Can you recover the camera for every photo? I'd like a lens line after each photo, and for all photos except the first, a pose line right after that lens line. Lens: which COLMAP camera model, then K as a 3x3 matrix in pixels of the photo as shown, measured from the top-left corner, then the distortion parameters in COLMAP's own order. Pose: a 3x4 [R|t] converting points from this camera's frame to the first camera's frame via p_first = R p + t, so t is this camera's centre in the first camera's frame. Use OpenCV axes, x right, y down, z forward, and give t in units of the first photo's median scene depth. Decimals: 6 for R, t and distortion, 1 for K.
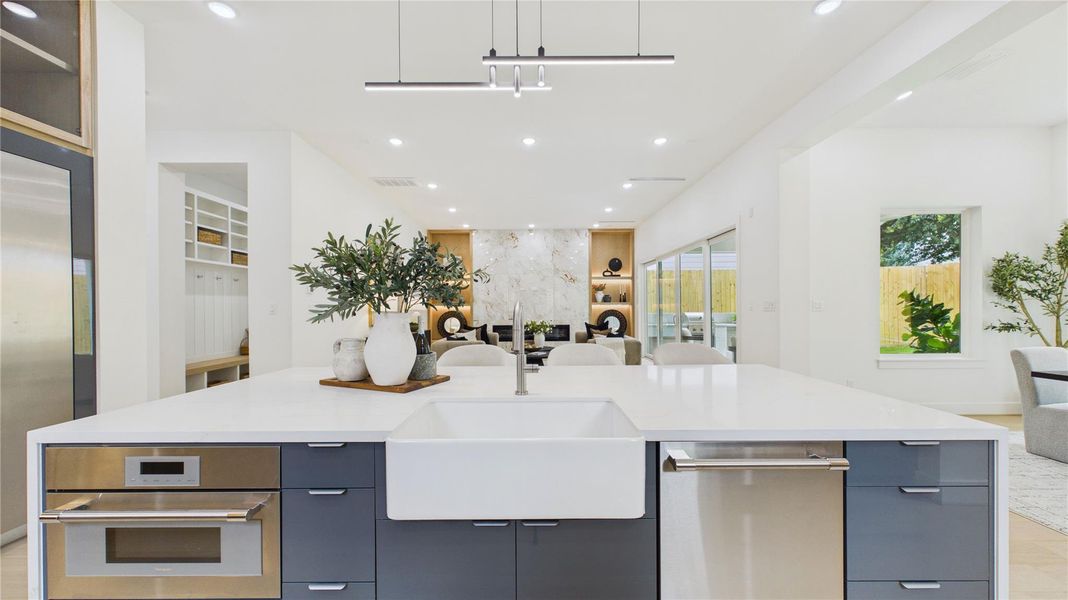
lens RADIAL K [[391.6, 0, 532.7], [0, 391.6, 306.0], [0, 0, 1]] dist [-0.000215, 0.000186]
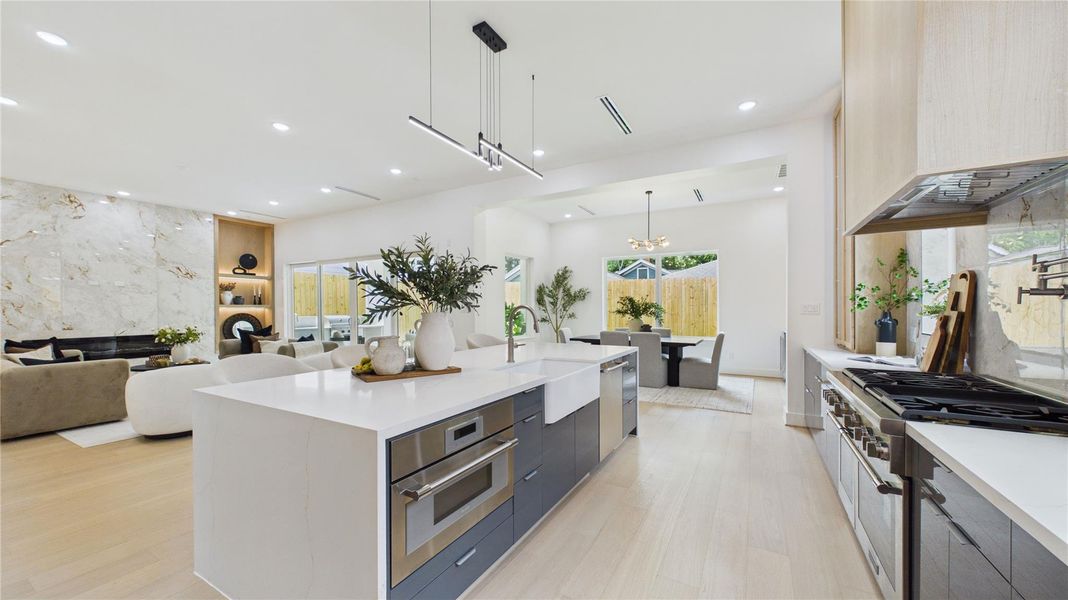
lens RADIAL K [[391.6, 0, 534.1], [0, 391.6, 306.6], [0, 0, 1]] dist [-0.000215, 0.000186]
pose [[0.494763, 0.009325, 0.868978, -0.234445], [-0.001876, 0.999952, -0.009662, 0.001819], [-0.869026, 0.003150, 0.494757, 0.019282]]
